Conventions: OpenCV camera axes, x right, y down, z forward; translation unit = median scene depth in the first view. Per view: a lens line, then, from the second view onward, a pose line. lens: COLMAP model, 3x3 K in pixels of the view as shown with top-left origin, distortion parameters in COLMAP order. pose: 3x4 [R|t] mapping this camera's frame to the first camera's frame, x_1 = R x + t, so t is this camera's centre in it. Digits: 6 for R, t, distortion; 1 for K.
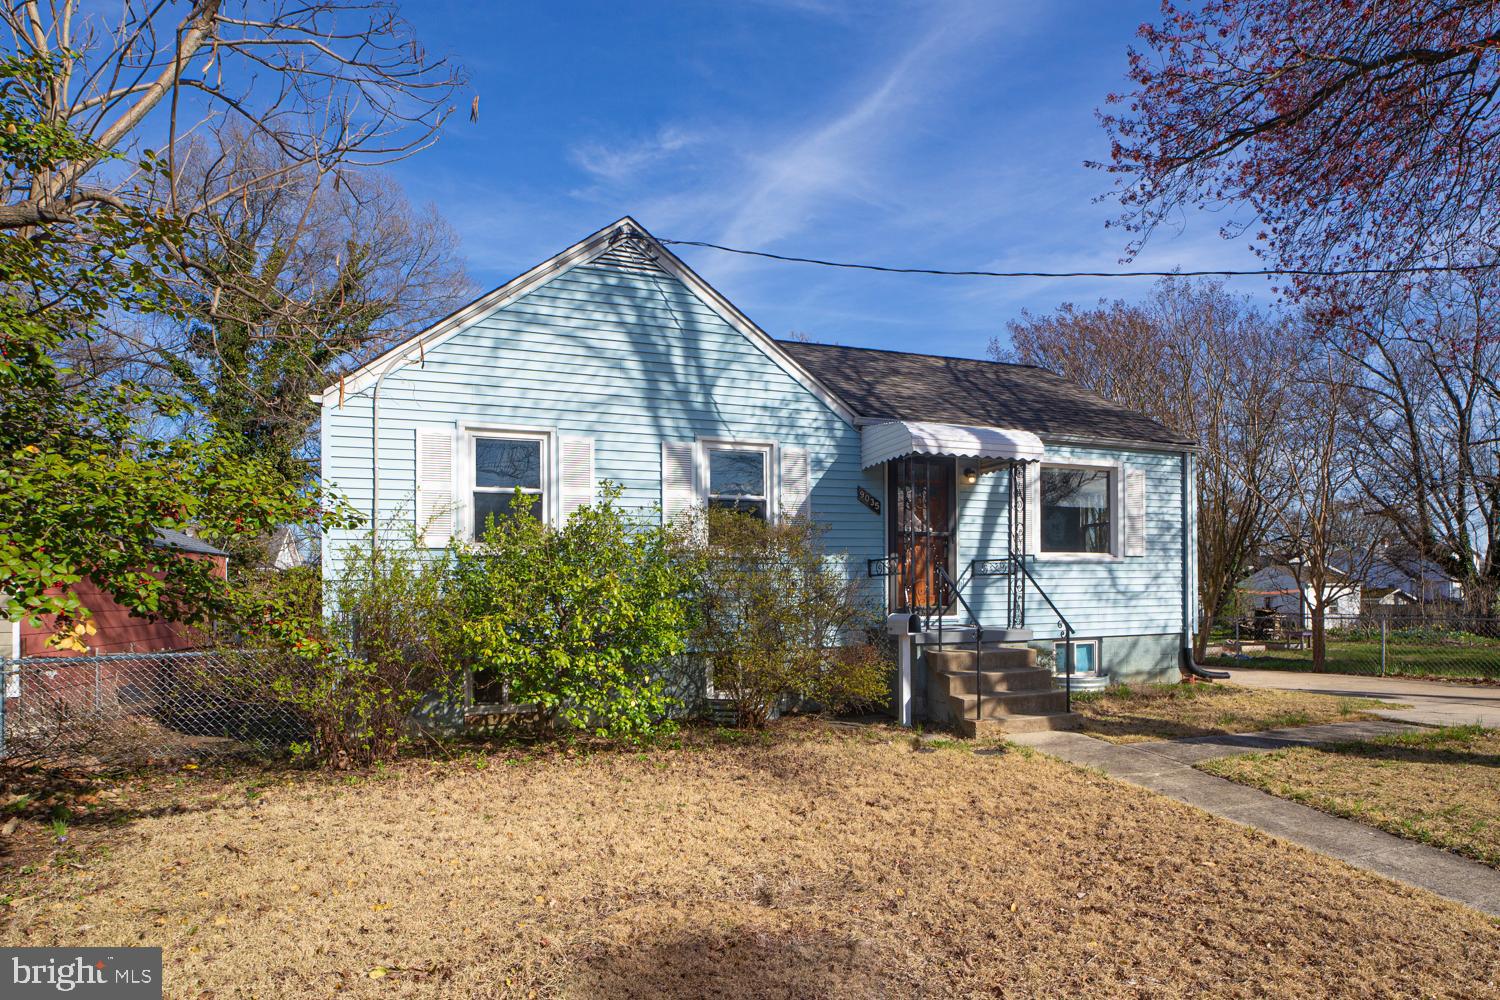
lens RADIAL K [[731.8, 0, 749.9], [0, 731.8, 503.1], [0, 0, 1]] dist [-0.011199, -0.001394]
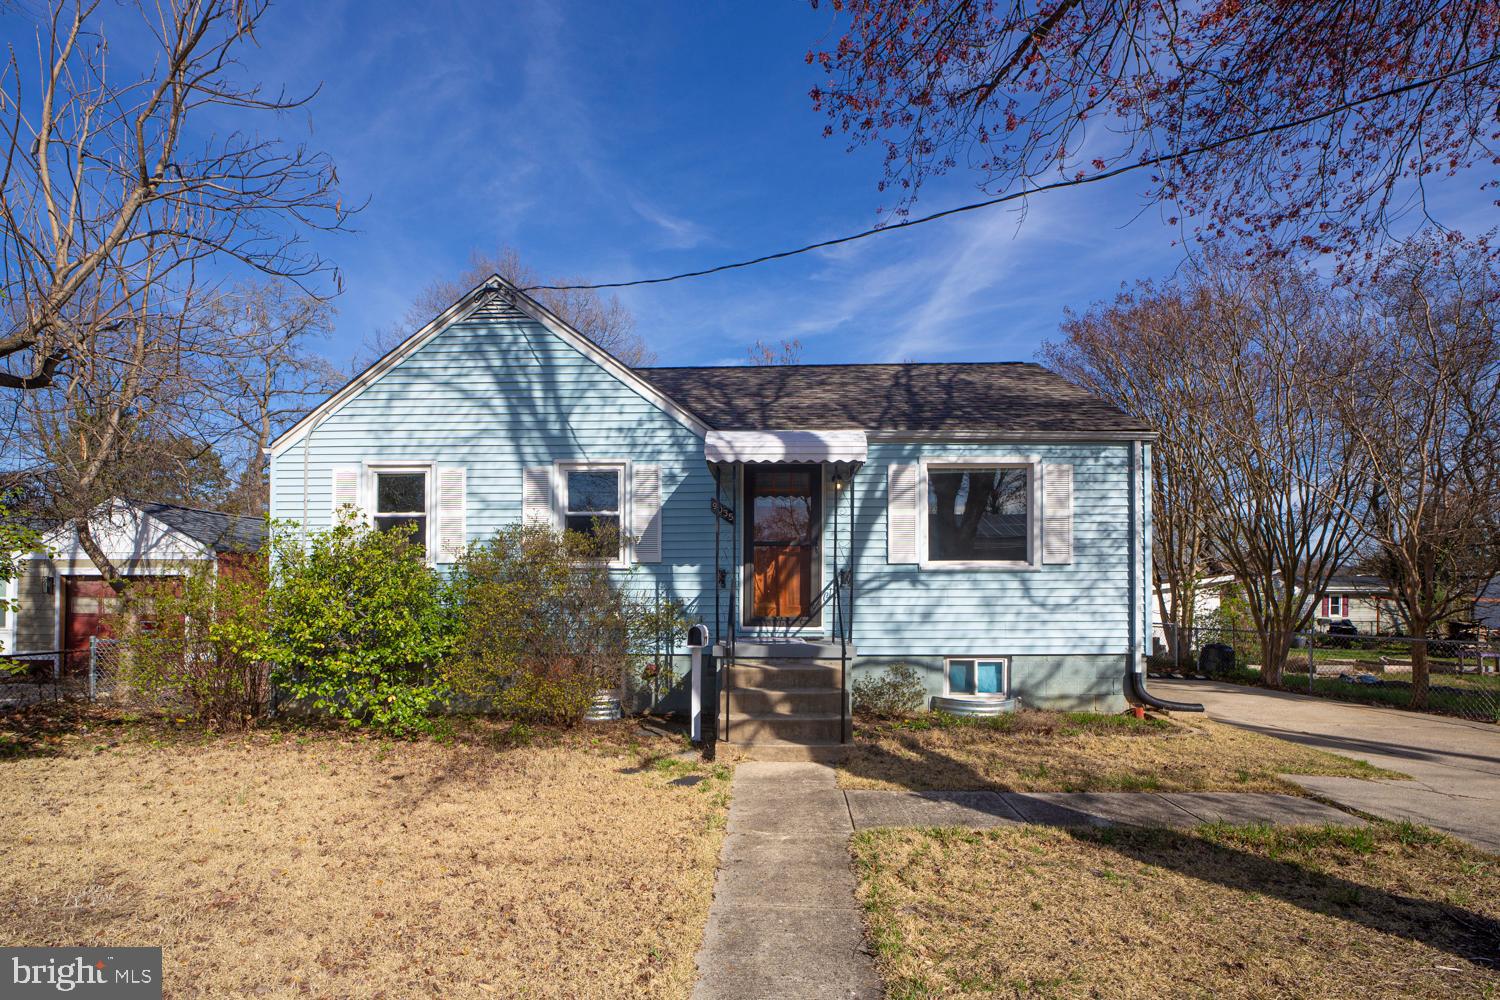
lens RADIAL K [[588.1, 0, 751.8], [0, 588.1, 523.9], [0, 0, 1]] dist [-0.016901, 0.001863]
pose [[0.938644, -0.030255, -0.343559, 0.507529], [0.032309, 0.999478, 0.000254, 0.015223], [0.343372, -0.011339, 0.939131, 0.257073]]
